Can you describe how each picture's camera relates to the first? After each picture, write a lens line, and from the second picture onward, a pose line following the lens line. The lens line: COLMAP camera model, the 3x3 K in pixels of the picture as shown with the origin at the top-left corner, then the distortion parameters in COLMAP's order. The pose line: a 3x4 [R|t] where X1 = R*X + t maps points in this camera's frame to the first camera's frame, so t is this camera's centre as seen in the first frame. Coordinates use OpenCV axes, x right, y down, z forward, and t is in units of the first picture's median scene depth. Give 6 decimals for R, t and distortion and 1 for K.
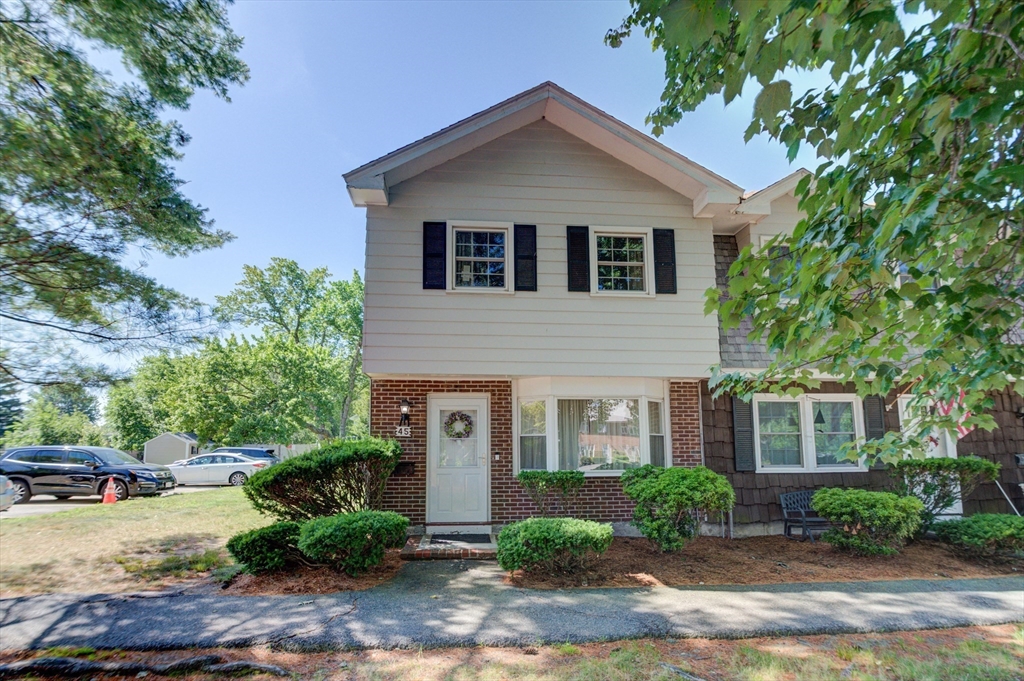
lens RADIAL K [[469.2, 0, 473.7], [0, 469.2, 389.9], [0, 0, 1]] dist [0.000928, -0.009363]
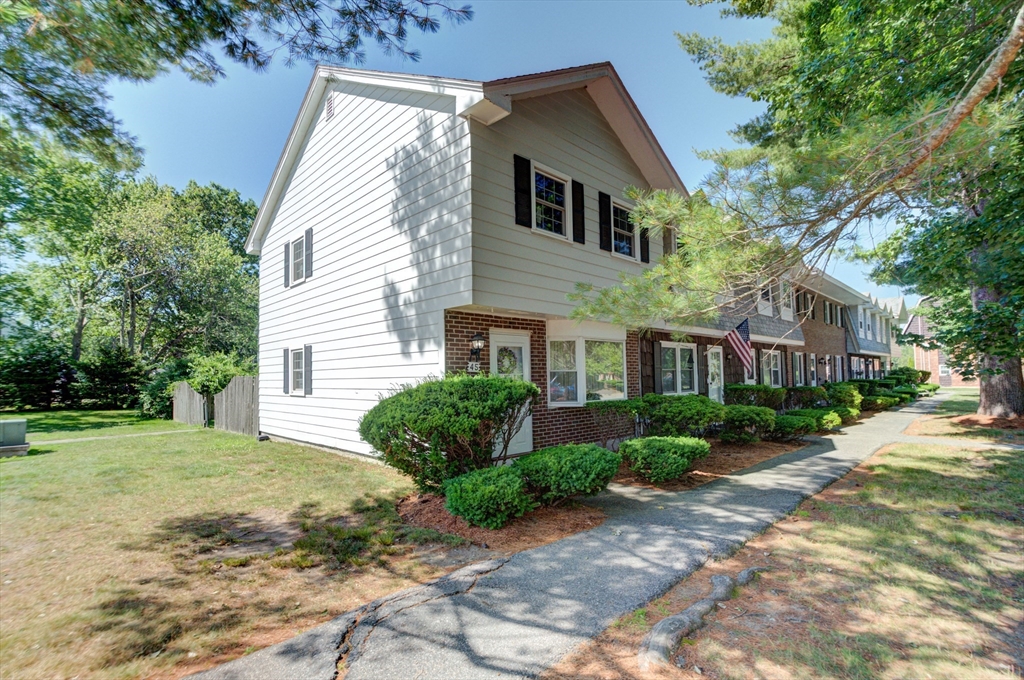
lens RADIAL K [[489.6, 0, 489.3], [0, 489.6, 344.9], [0, 0, 1]] dist [0.000102, -0.000439]
pose [[0.763826, 0.033803, 0.644536, -0.782757], [-0.071244, 0.996941, 0.032144, 0.009520], [-0.641478, -0.070472, 0.763898, 0.223078]]
